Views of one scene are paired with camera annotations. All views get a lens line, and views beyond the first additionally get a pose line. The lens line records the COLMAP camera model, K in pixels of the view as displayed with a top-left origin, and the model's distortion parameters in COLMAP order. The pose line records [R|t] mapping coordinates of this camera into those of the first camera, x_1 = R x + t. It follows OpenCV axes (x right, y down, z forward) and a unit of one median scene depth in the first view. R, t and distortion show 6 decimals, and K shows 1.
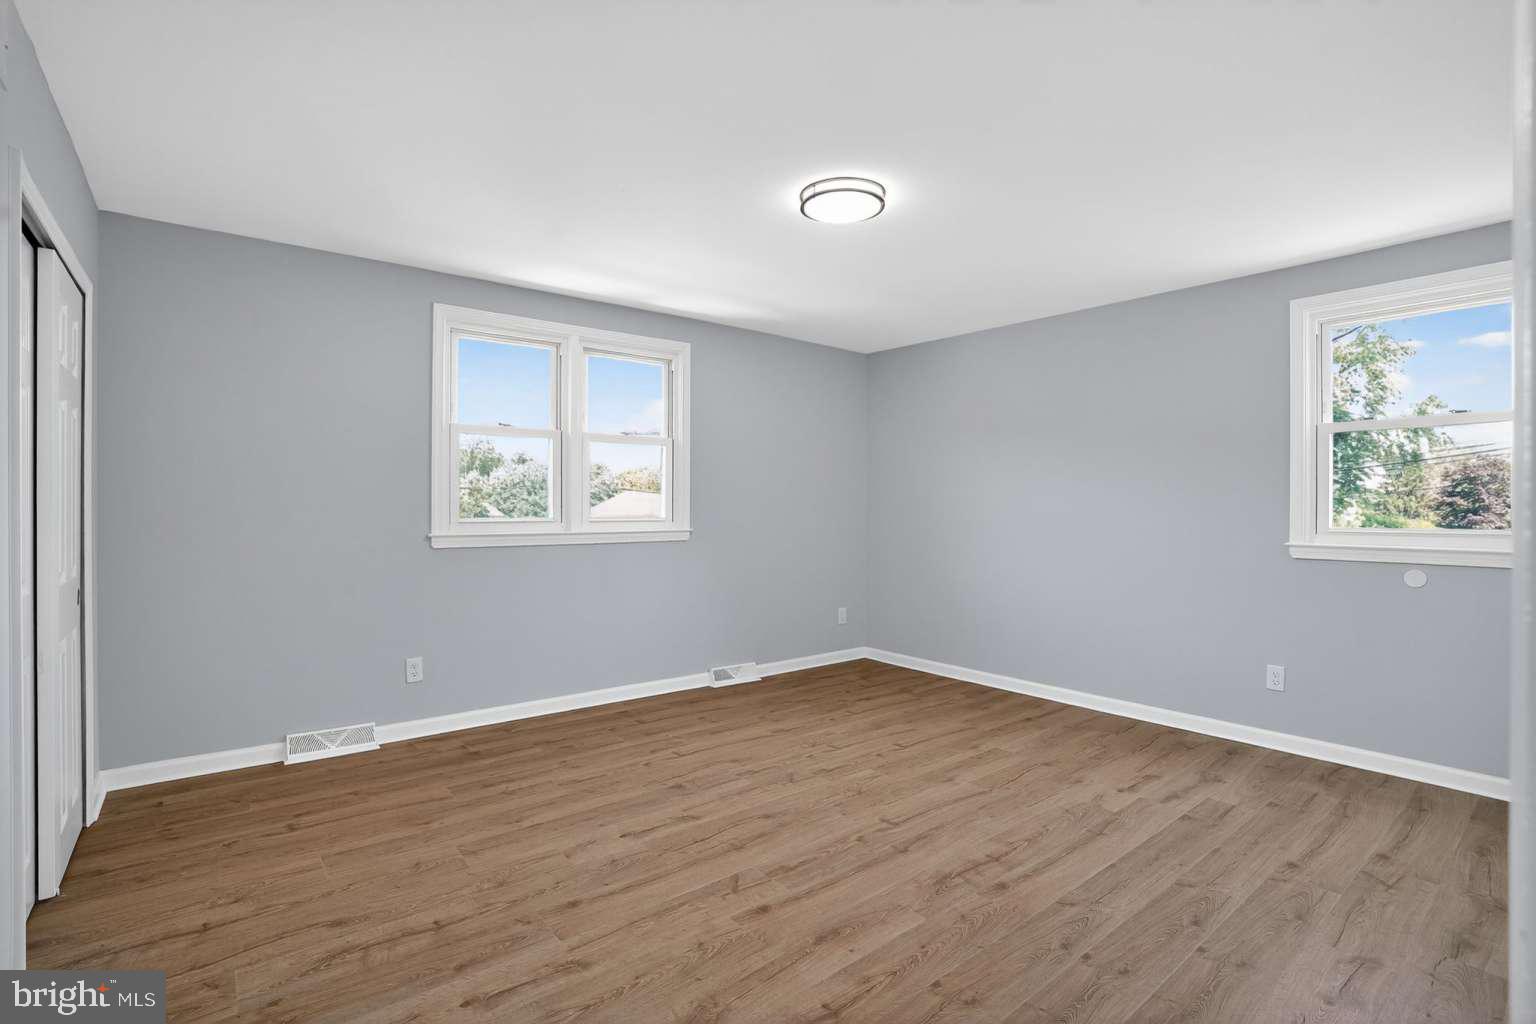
lens RADIAL K [[786.5, 0, 768.6], [0, 786.5, 502.9], [0, 0, 1]] dist [-0.000447, 0.027312]
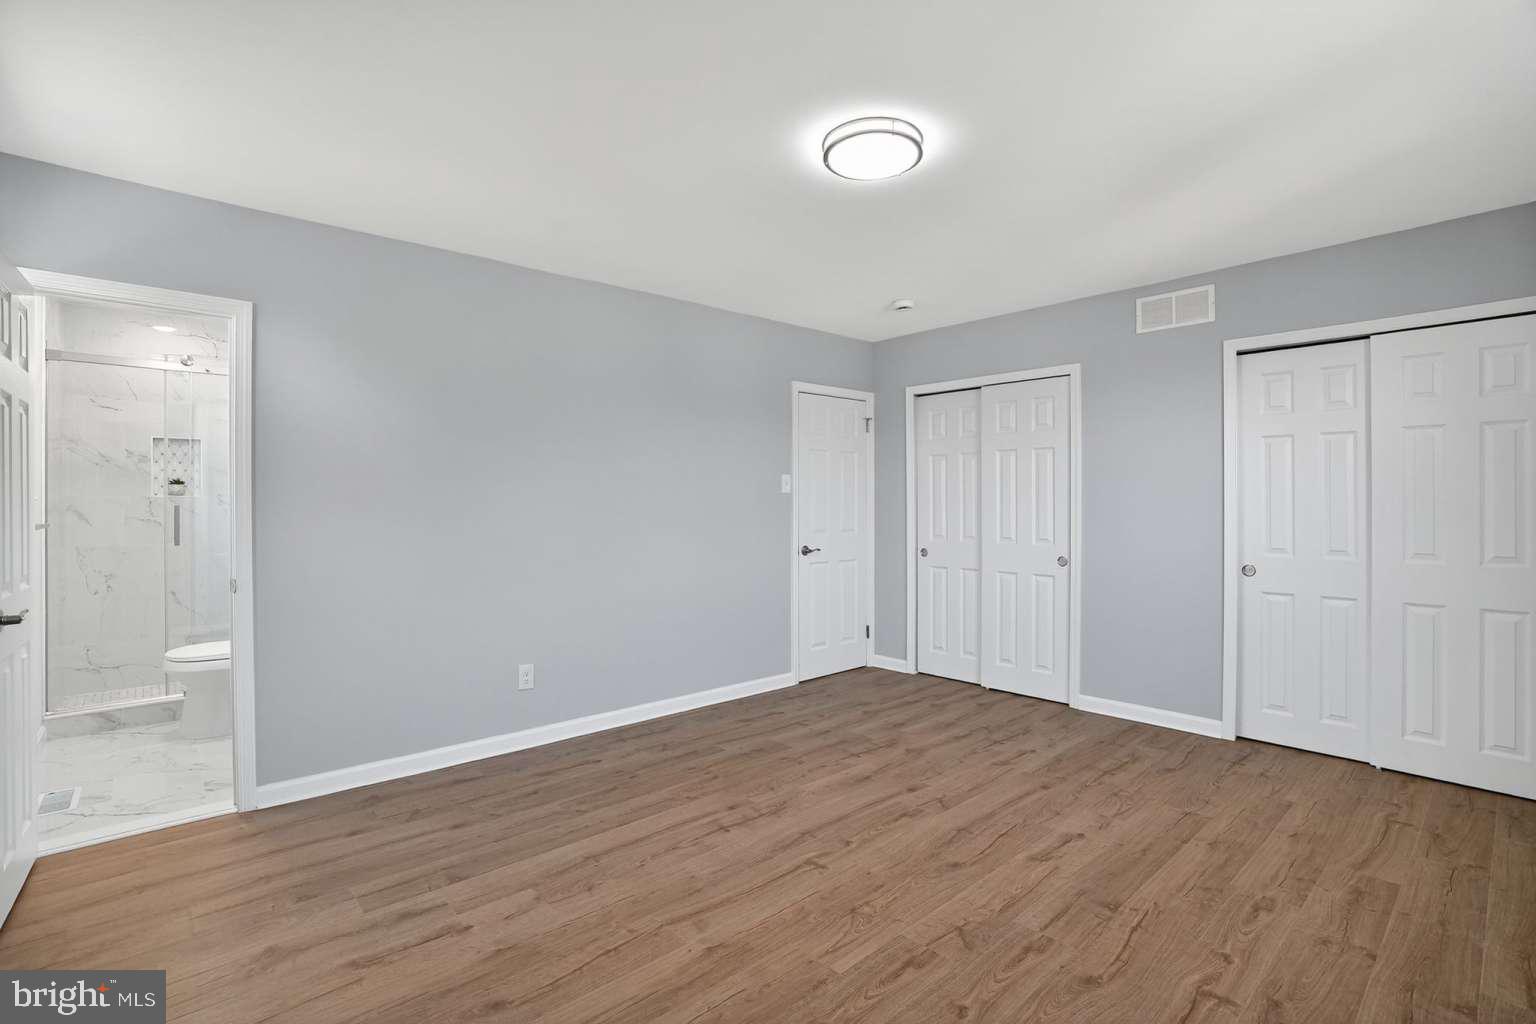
lens RADIAL K [[722.8, 0, 768.0], [0, 722.8, 512.0], [0, 0, 1]] dist [-0.066389, 0.020732]
pose [[-0.999042, -0.006002, -0.043342, 0.248491], [-0.006330, 0.999952, 0.007430, 0.007290], [0.043295, 0.007698, -0.999033, 1.821100]]
